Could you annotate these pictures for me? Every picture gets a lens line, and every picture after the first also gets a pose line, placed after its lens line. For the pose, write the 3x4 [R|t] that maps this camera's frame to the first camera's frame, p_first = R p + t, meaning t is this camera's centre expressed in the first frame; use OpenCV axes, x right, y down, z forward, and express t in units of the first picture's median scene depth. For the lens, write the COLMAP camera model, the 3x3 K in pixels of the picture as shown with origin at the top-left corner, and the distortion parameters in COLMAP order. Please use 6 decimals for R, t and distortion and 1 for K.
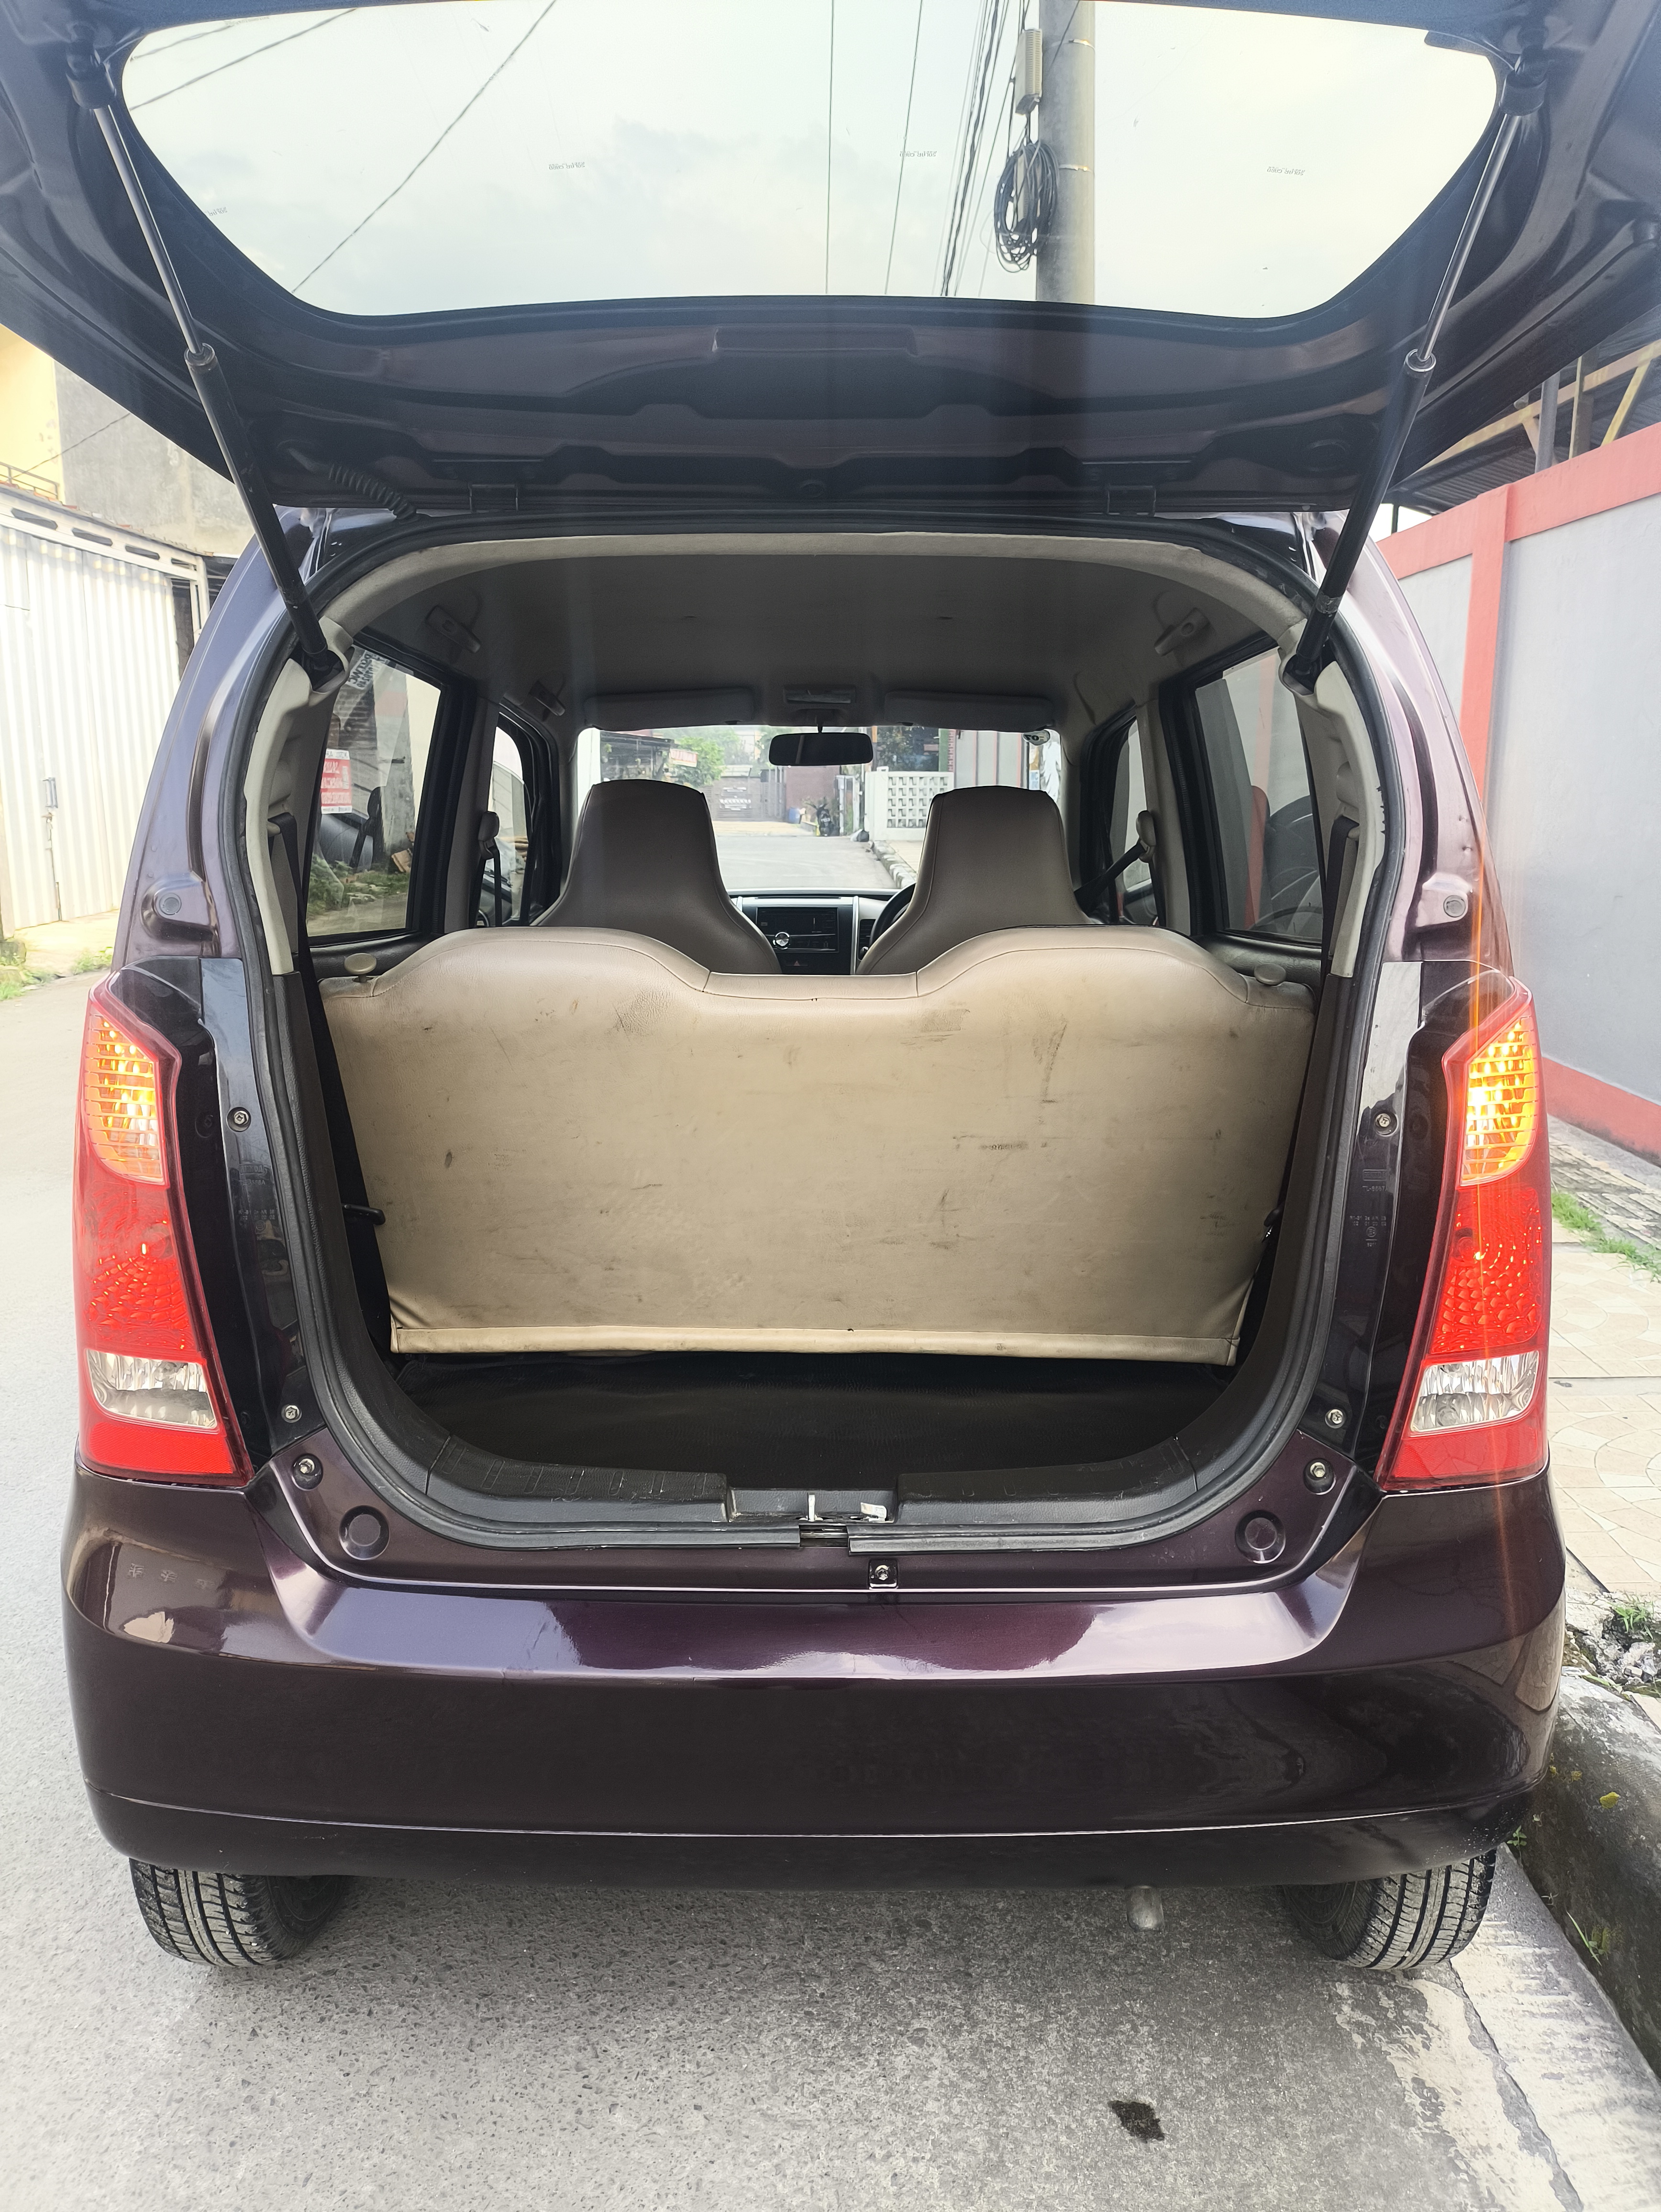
lens RADIAL K [[1655.7, 0, 837.1], [0, 1655.7, 1102.4], [0, 0, 1]] dist [-0.005077, -0.001743]
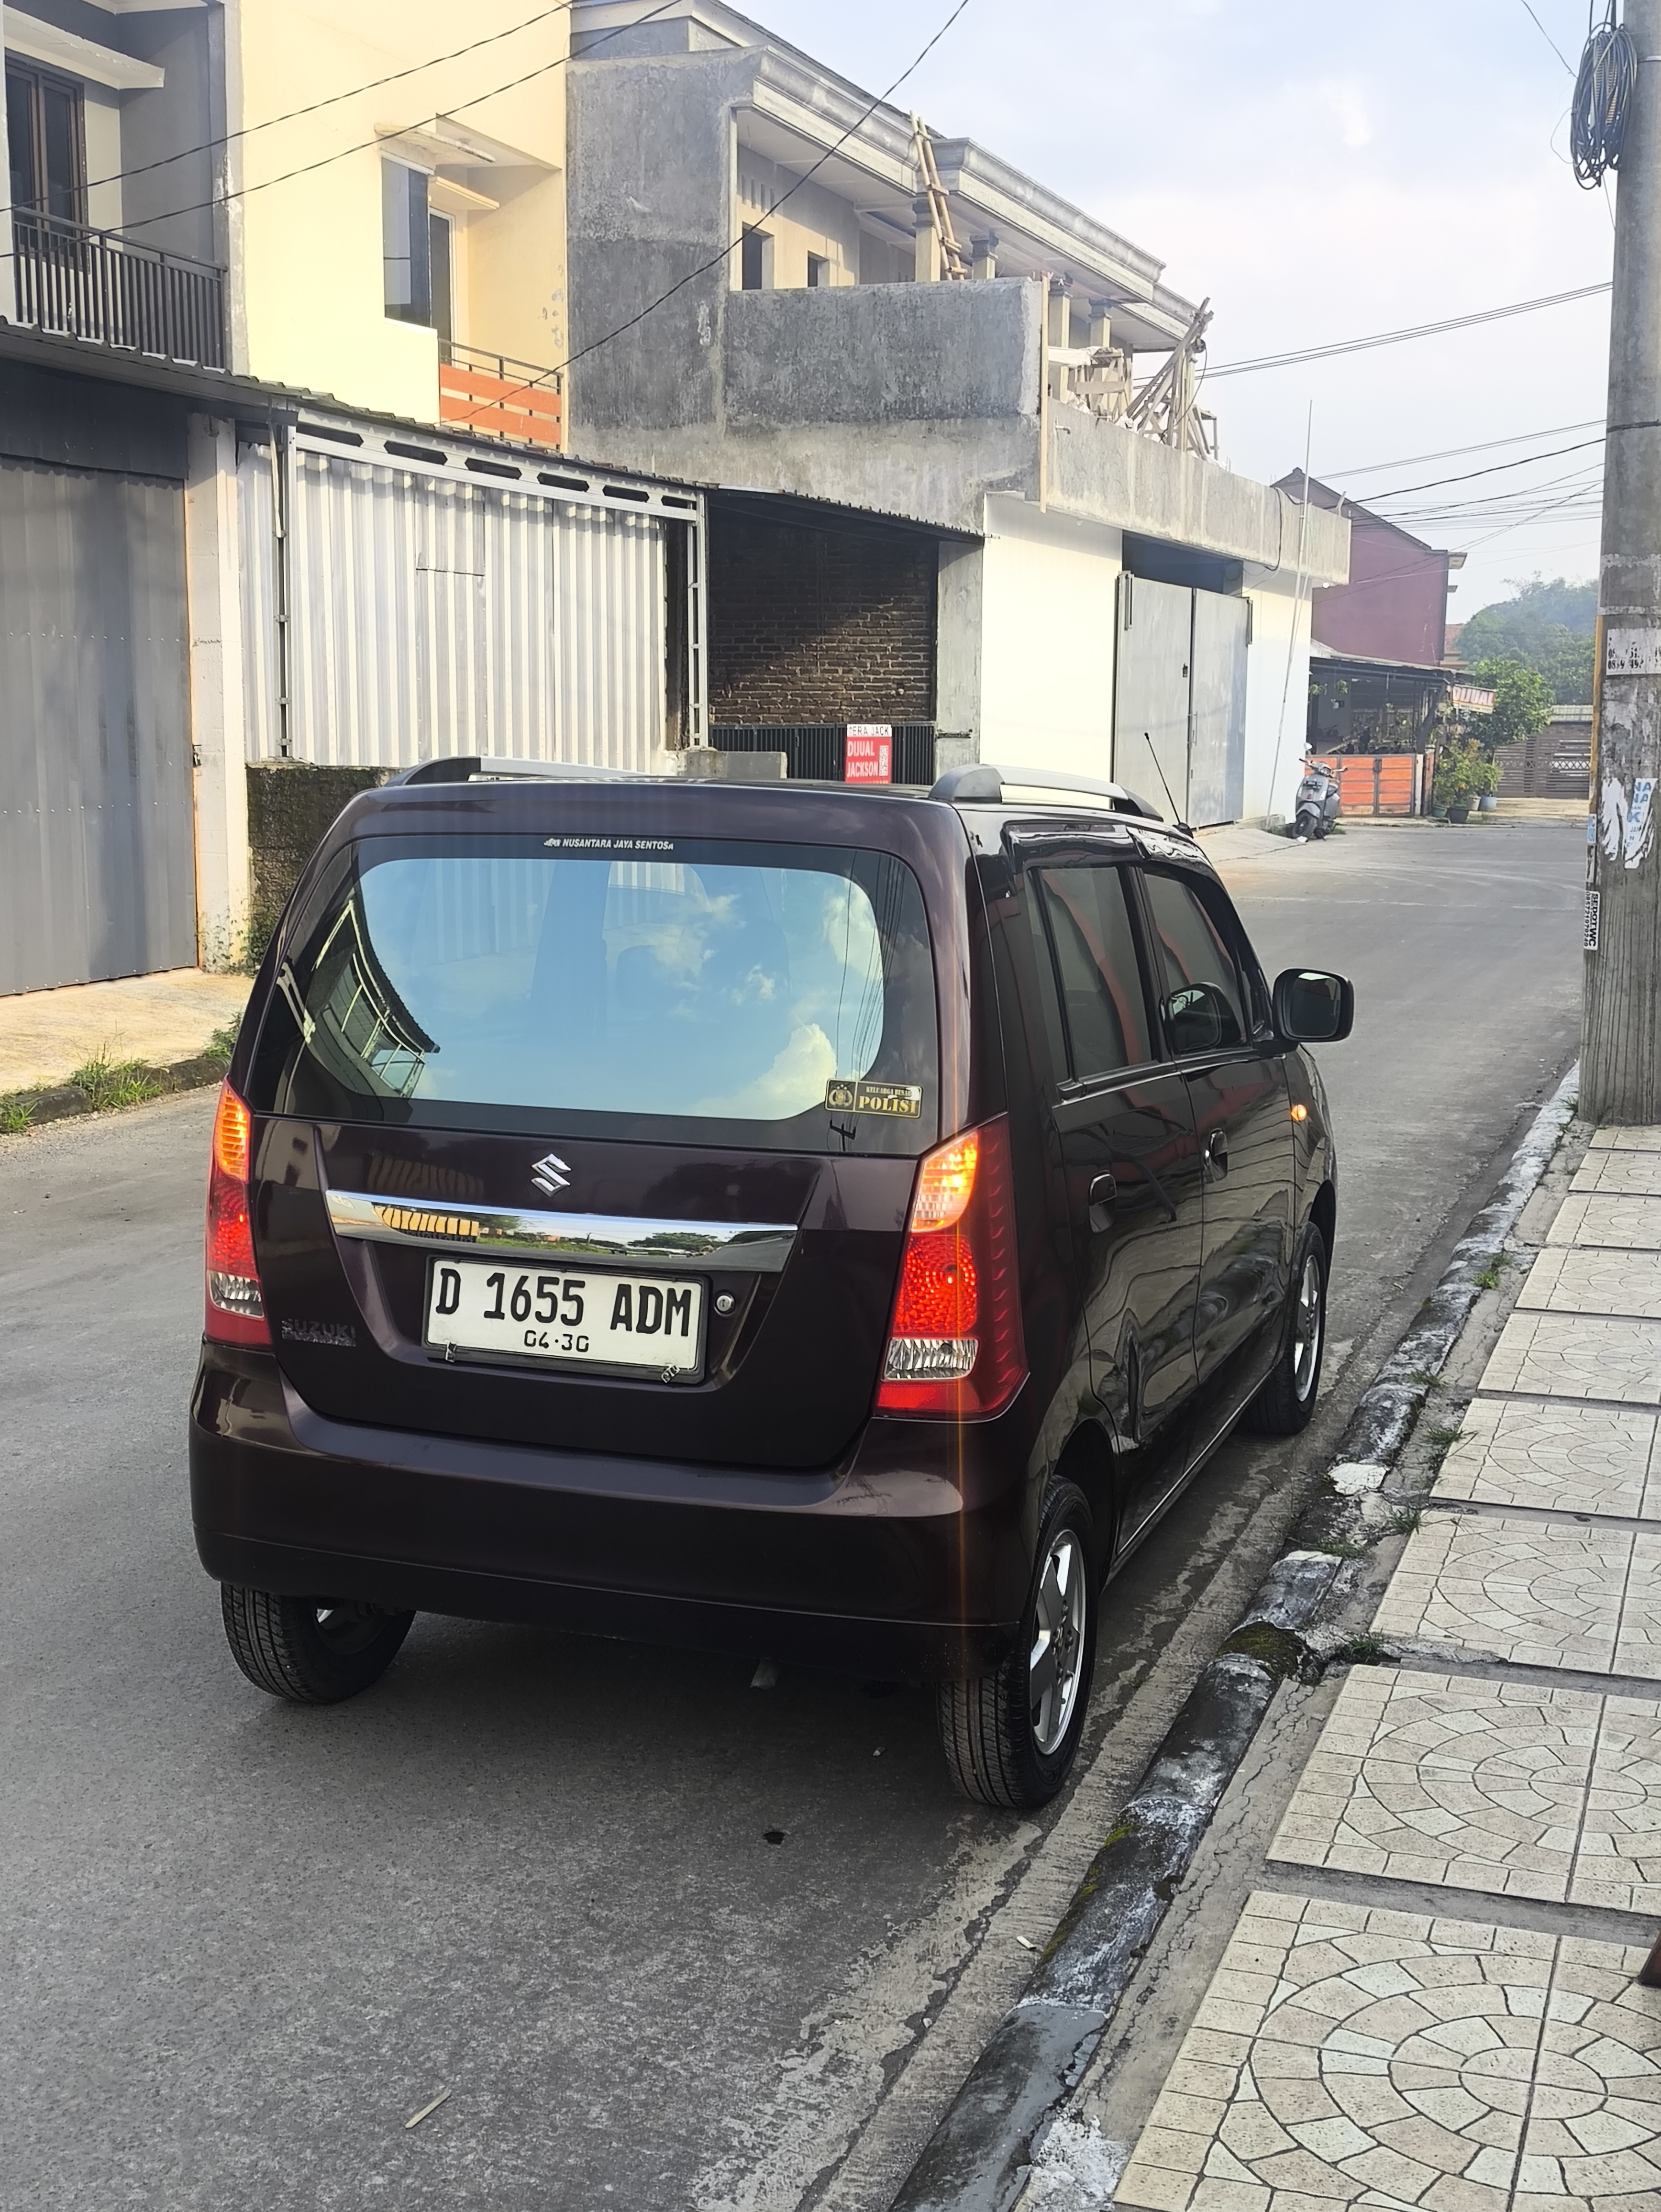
lens RADIAL K [[2656.5, 0, 831.9], [0, 2656.5, 1110.0], [0, 0, 1]] dist [0.118403, 0.000000]
pose [[0.941606, 0.056144, -0.332003, 0.128247], [-0.073603, 0.996476, -0.040235, 0.004395], [0.328574, 0.062322, 0.942420, -0.172853]]
